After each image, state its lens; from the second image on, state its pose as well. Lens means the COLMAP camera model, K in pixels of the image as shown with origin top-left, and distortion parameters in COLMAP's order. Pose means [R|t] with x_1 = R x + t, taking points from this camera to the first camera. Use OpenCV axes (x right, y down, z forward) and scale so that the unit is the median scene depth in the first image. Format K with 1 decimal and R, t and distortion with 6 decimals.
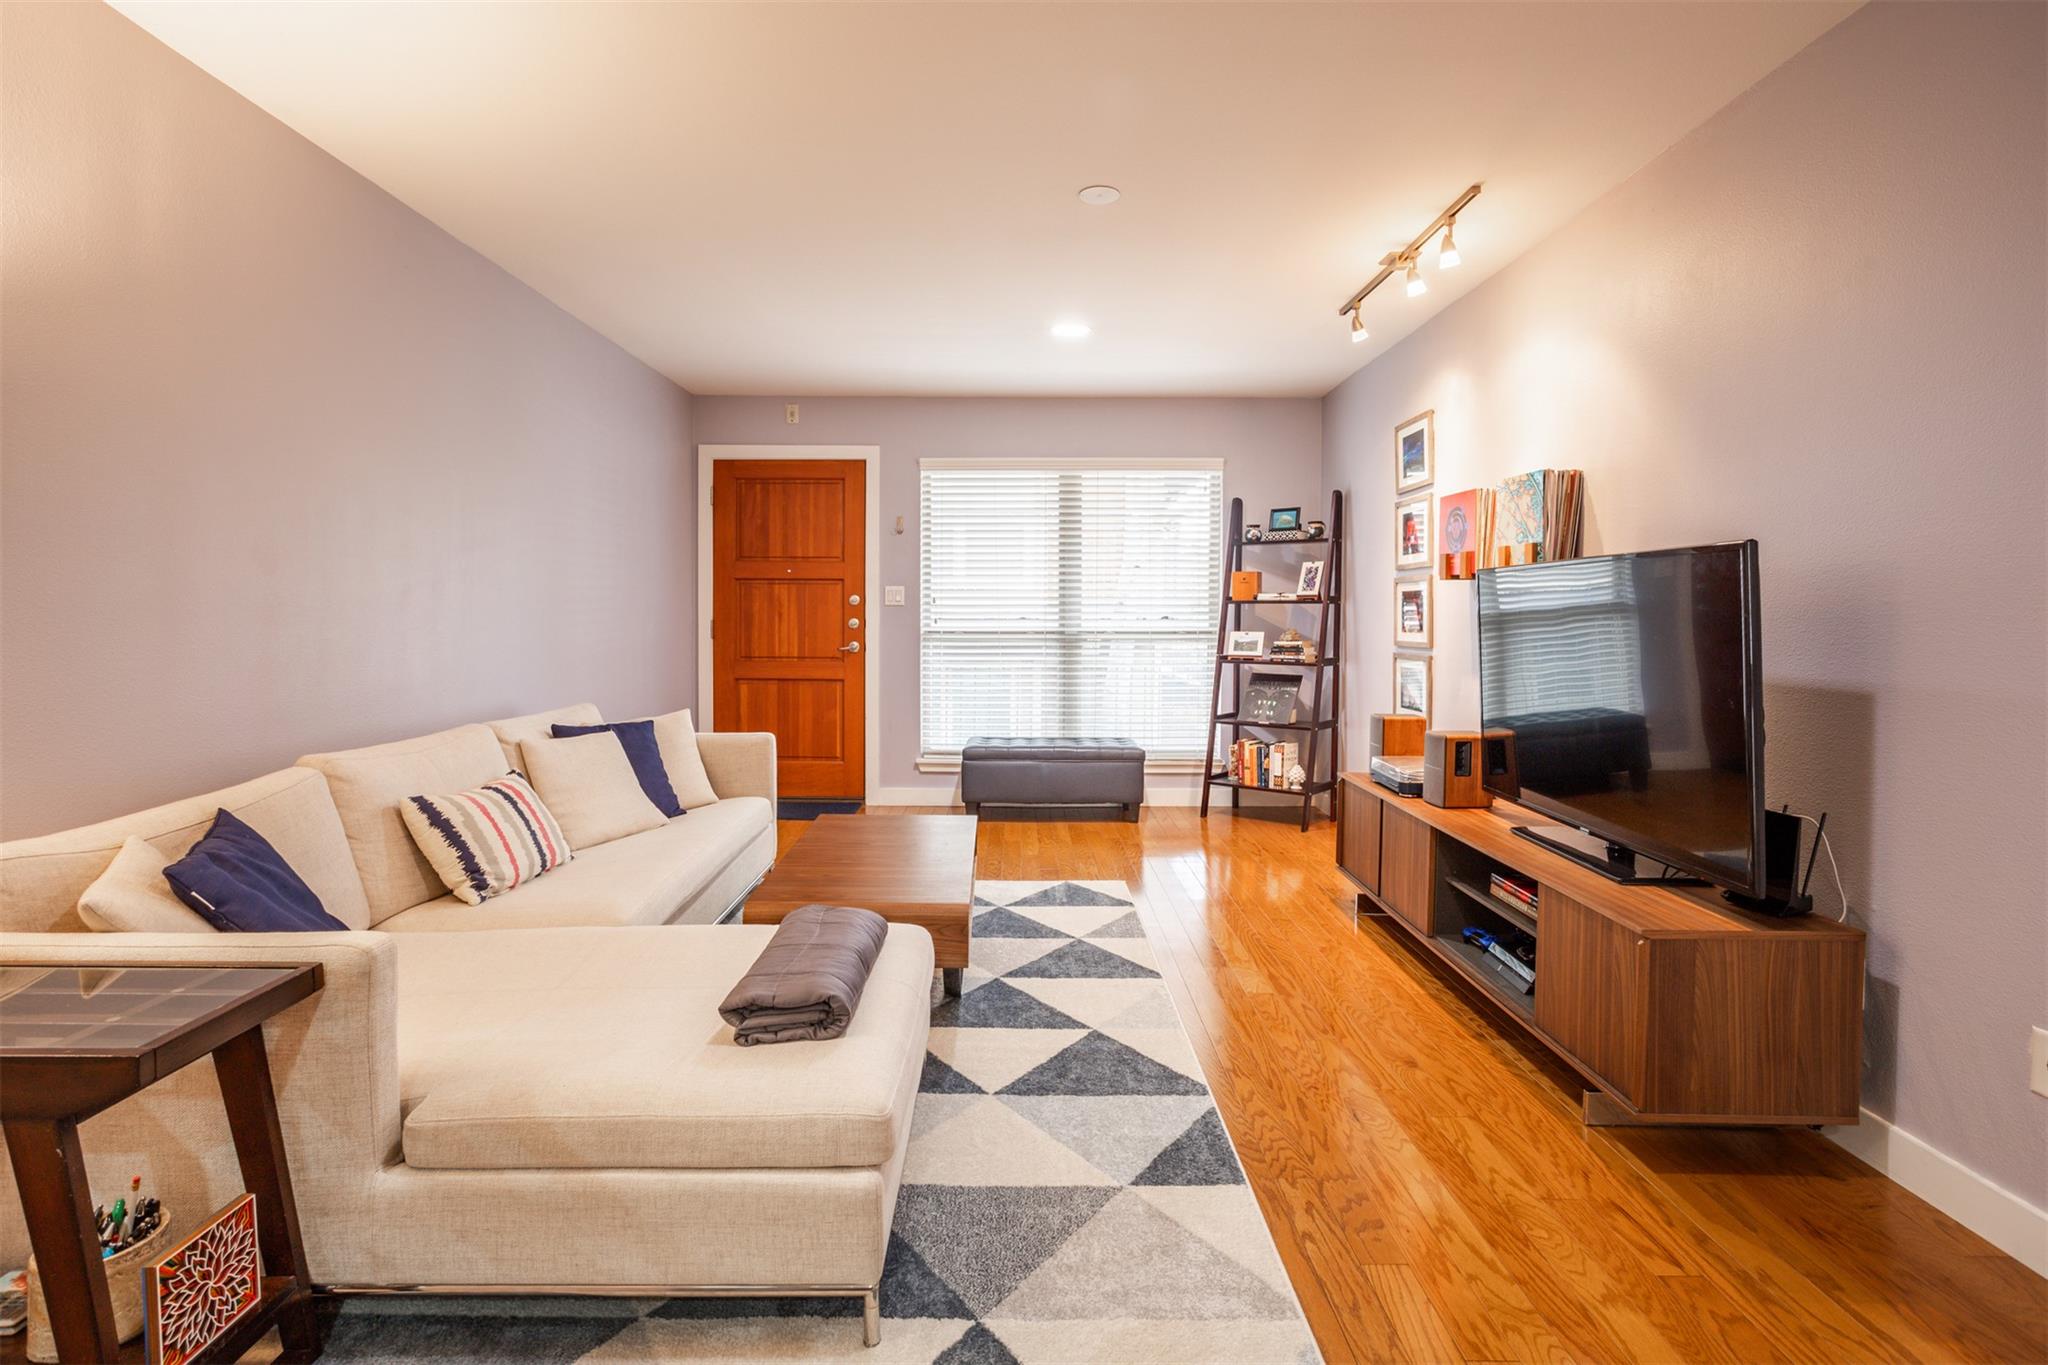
lens RADIAL K [[996.6, 0, 1020.6], [0, 996.6, 649.4], [0, 0, 1]] dist [-0.054803, 0.041466]
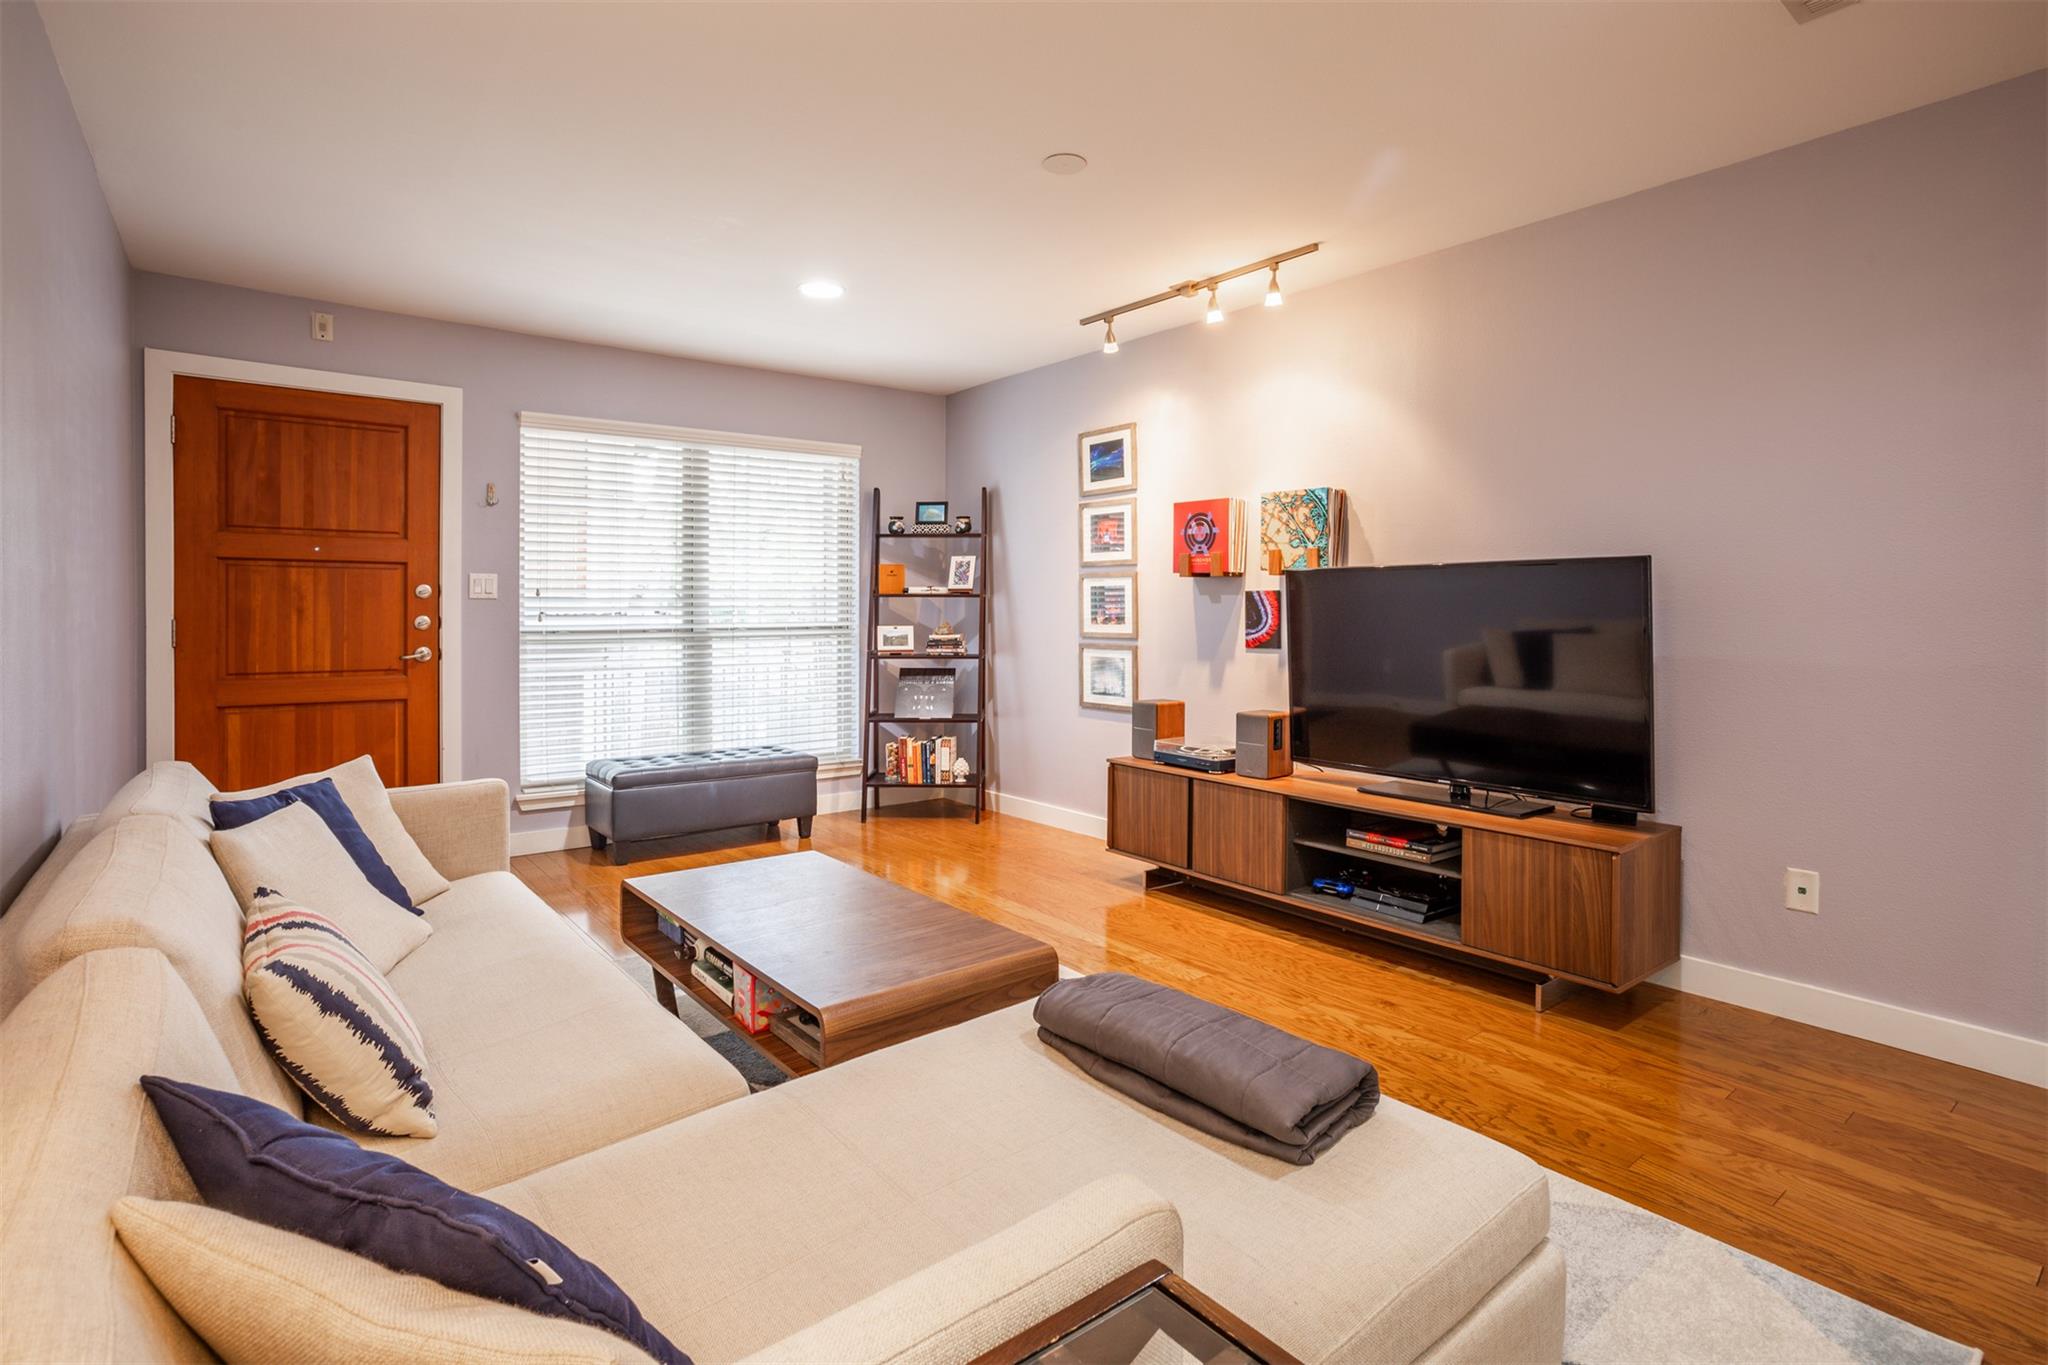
lens RADIAL K [[1003.0, 0, 1016.7], [0, 1003.0, 617.2], [0, 0, 1]] dist [-0.054778, 0.042581]
pose [[0.787828, -0.008990, 0.615830, -0.288053], [0.024005, 0.999582, -0.016118, -0.007893], [-0.615428, 0.027481, 0.787714, 0.155440]]
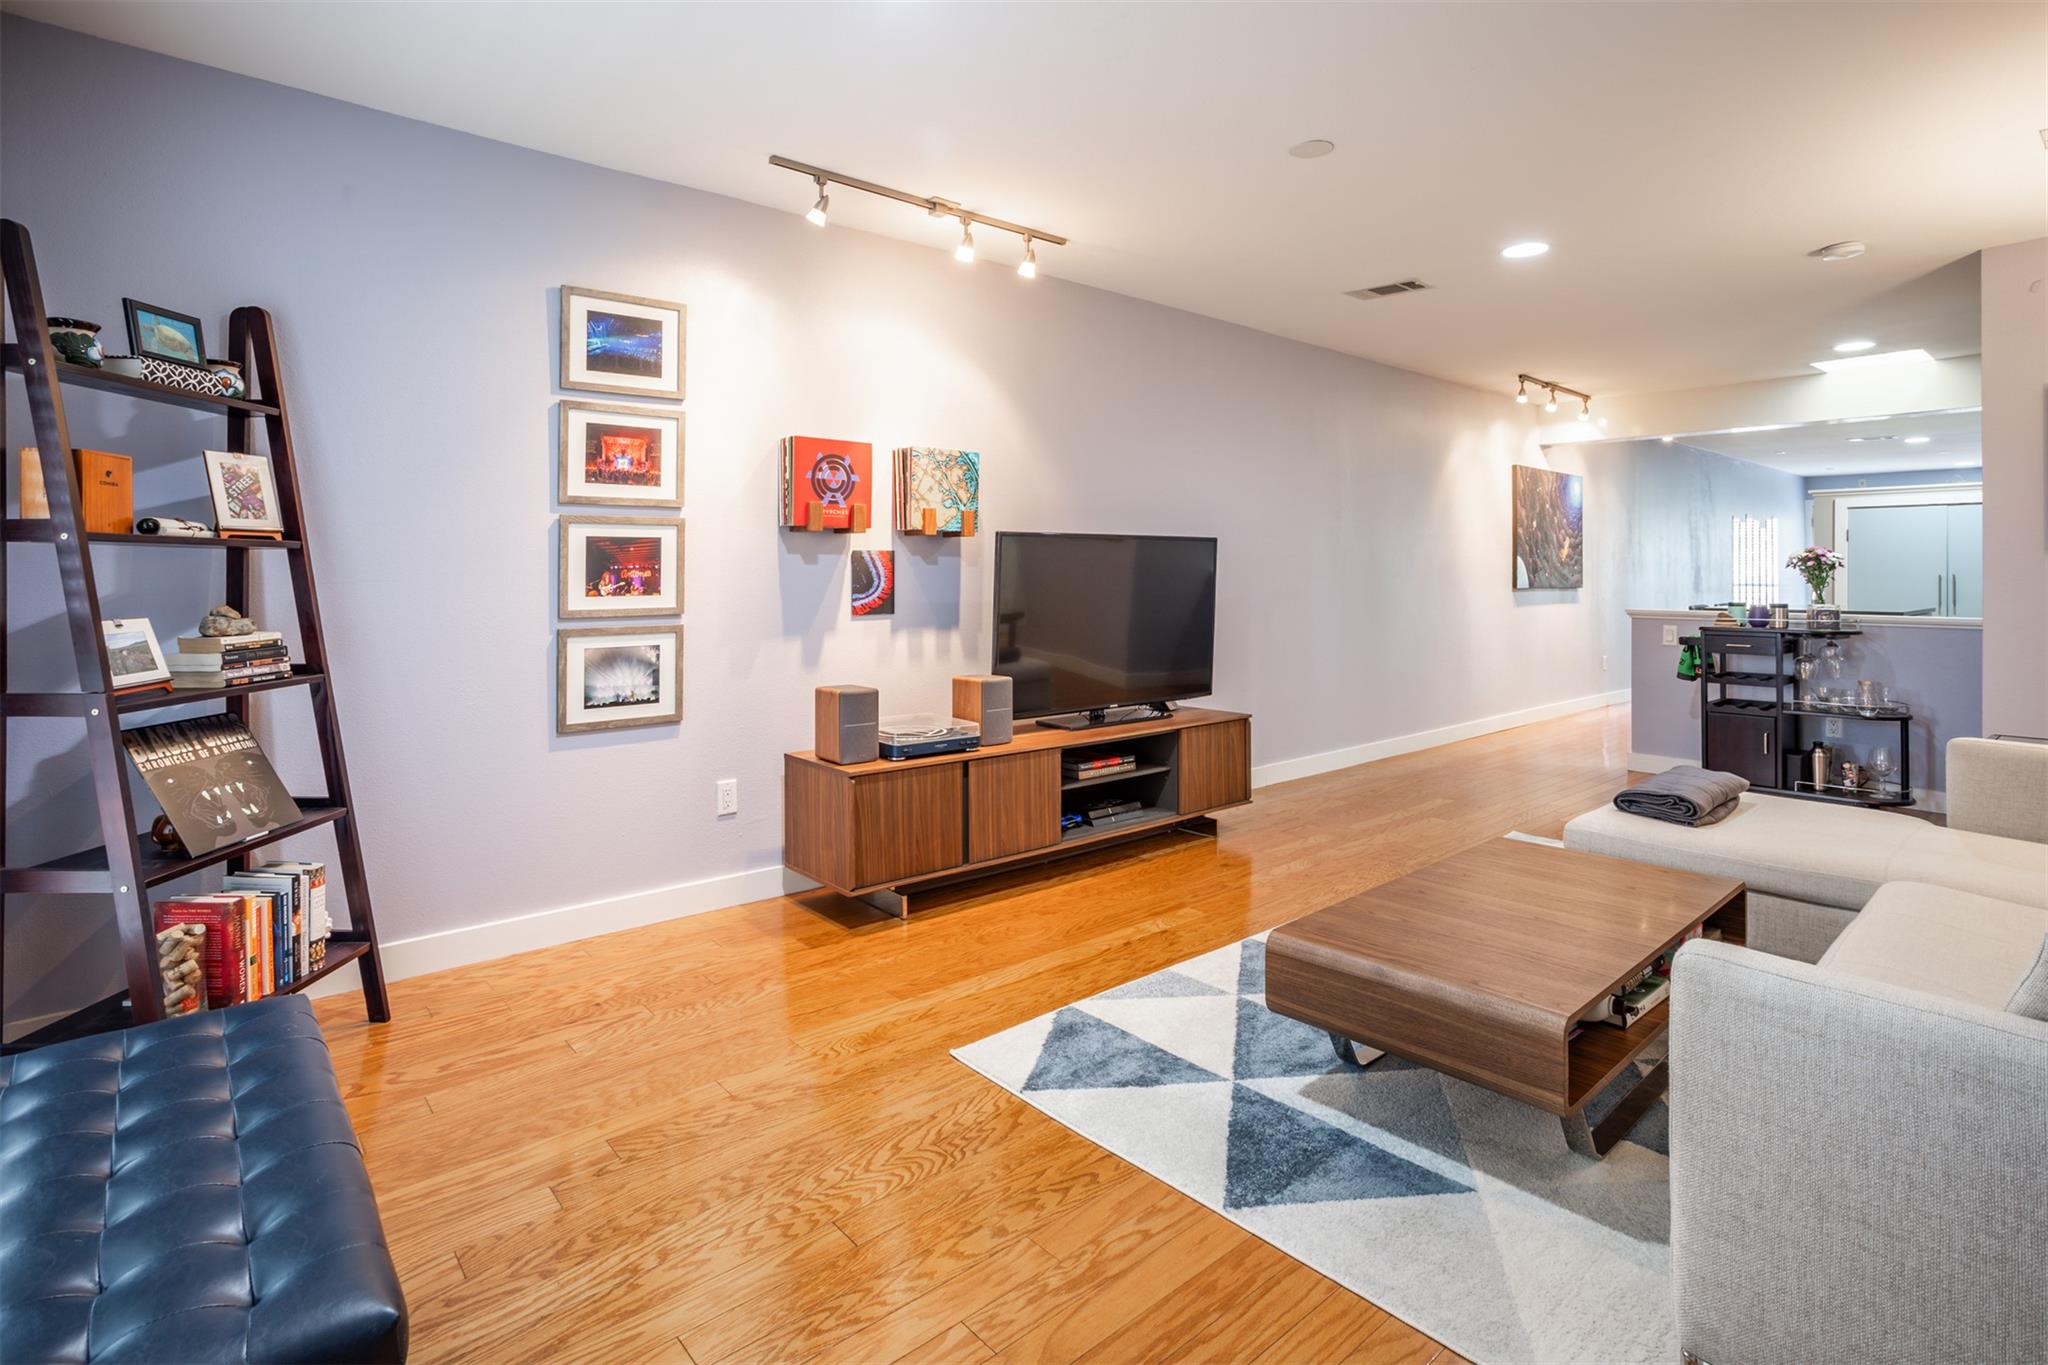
lens RADIAL K [[1033.7, 0, 1022.6], [0, 1033.7, 567.5], [0, 0, 1]] dist [-0.074506, 0.072144]
pose [[-0.647009, 0.000875, 0.762482, -0.274840], [0.027802, 0.999361, 0.022444, -0.037033], [-0.761975, 0.035720, -0.646620, 1.003554]]
